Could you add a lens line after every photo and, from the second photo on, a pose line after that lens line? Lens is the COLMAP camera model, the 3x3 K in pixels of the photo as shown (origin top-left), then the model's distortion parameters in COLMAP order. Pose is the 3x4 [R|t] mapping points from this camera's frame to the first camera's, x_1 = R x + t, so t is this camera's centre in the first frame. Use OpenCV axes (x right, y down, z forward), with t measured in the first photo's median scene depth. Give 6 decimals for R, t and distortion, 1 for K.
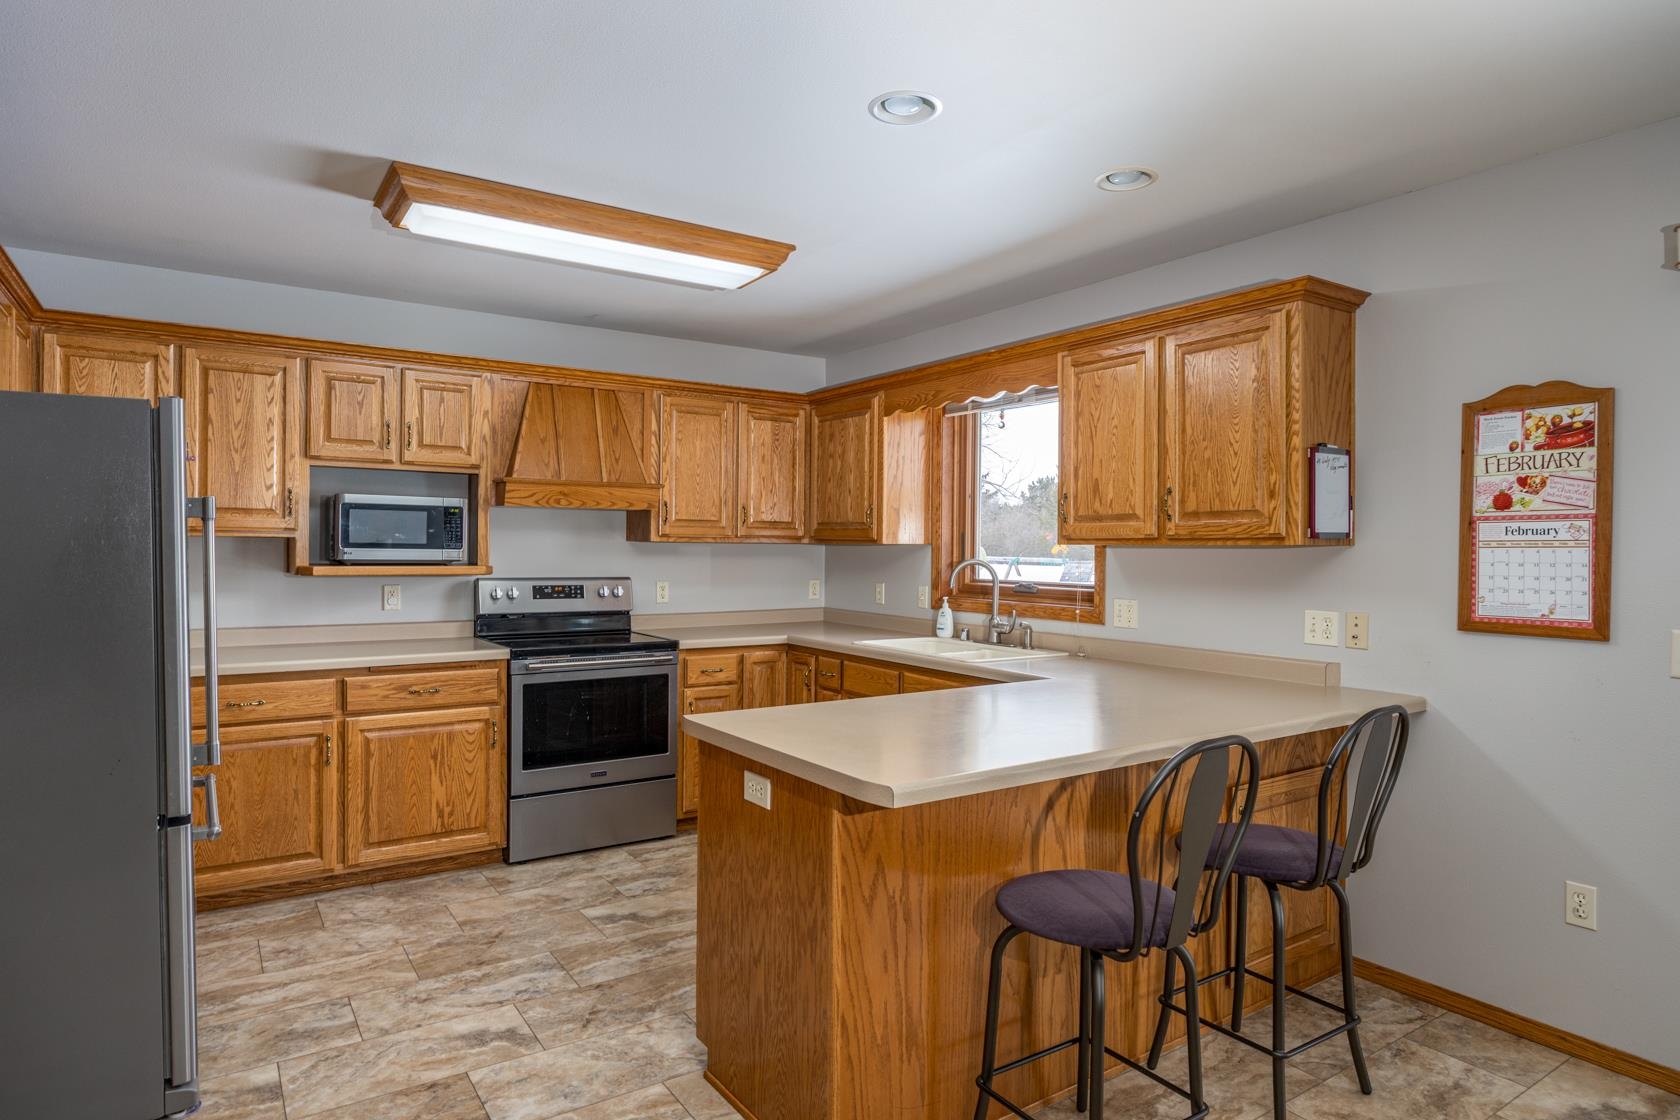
lens RADIAL K [[987.7, 0, 840.9], [0, 987.7, 556.6], [0, 0, 1]] dist [-0.000973, -0.000221]
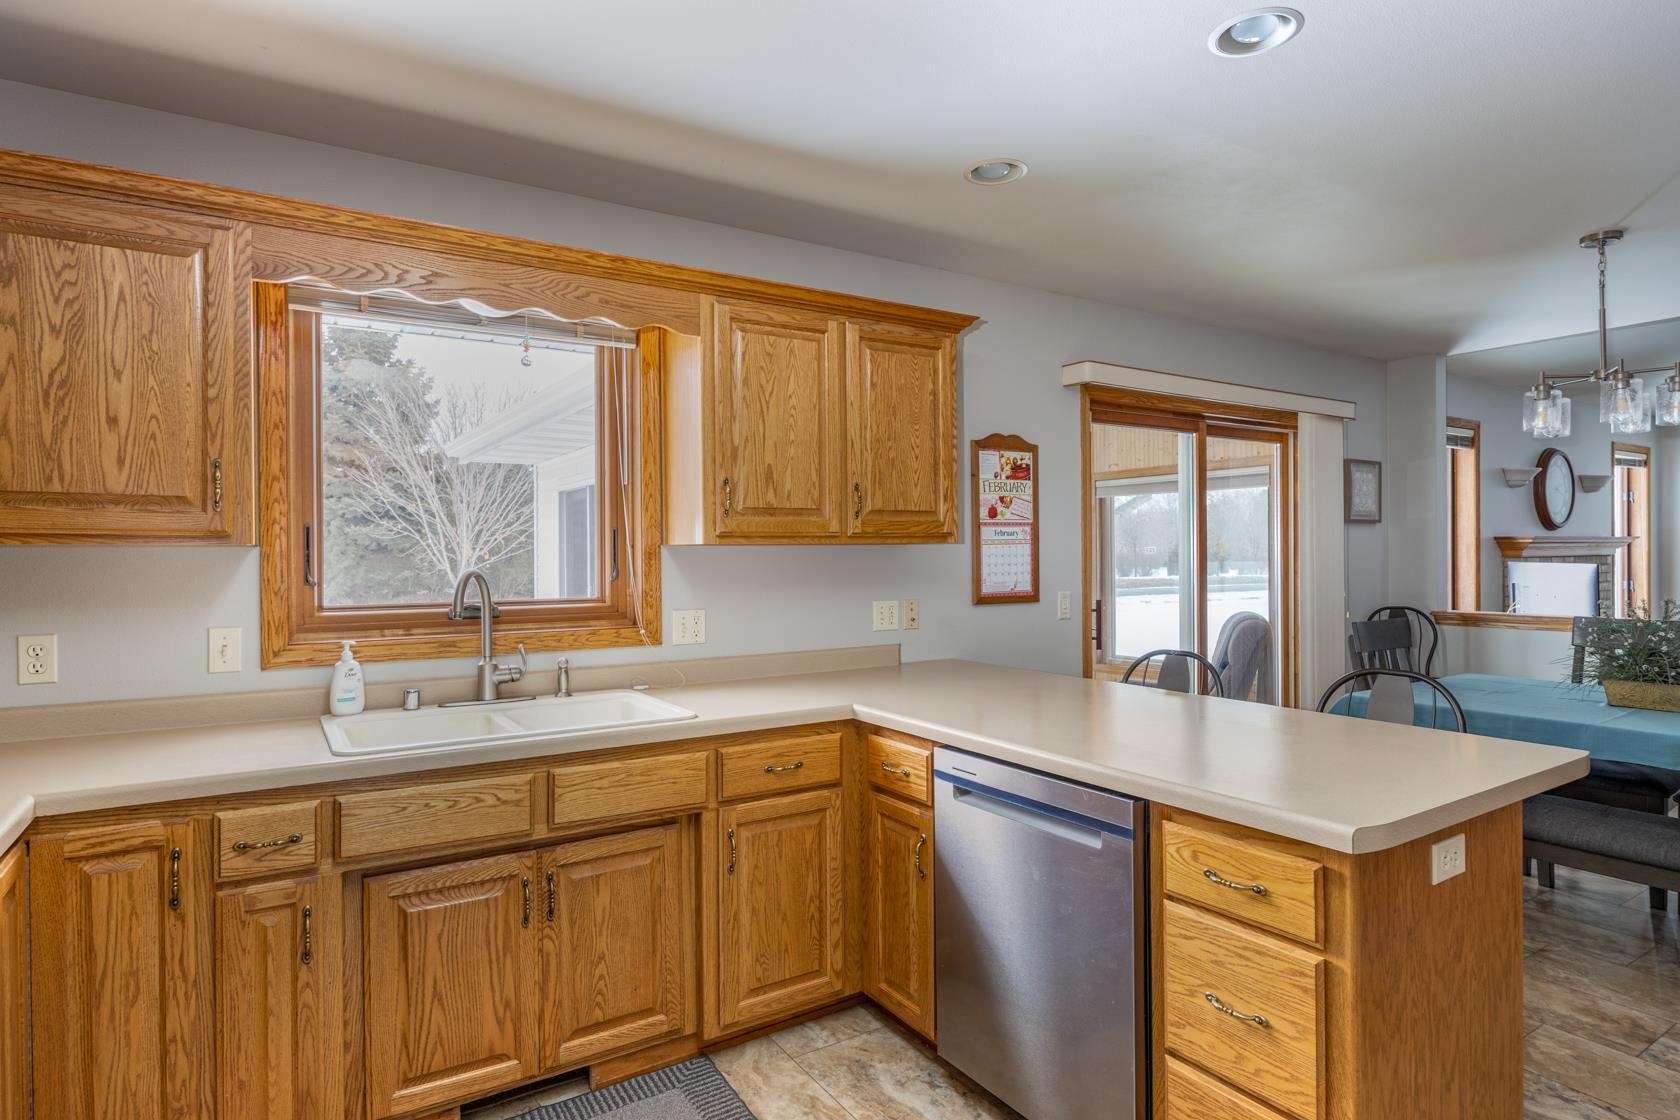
lens RADIAL K [[911.6, 0, 839.4], [0, 911.6, 555.8], [0, 0, 1]] dist [-0.002579, -0.000198]
pose [[0.022762, -0.010856, 0.999682, -0.655140], [0.019176, 0.999762, 0.010420, -0.010658], [-0.999557, 0.018932, 0.022965, 1.177653]]
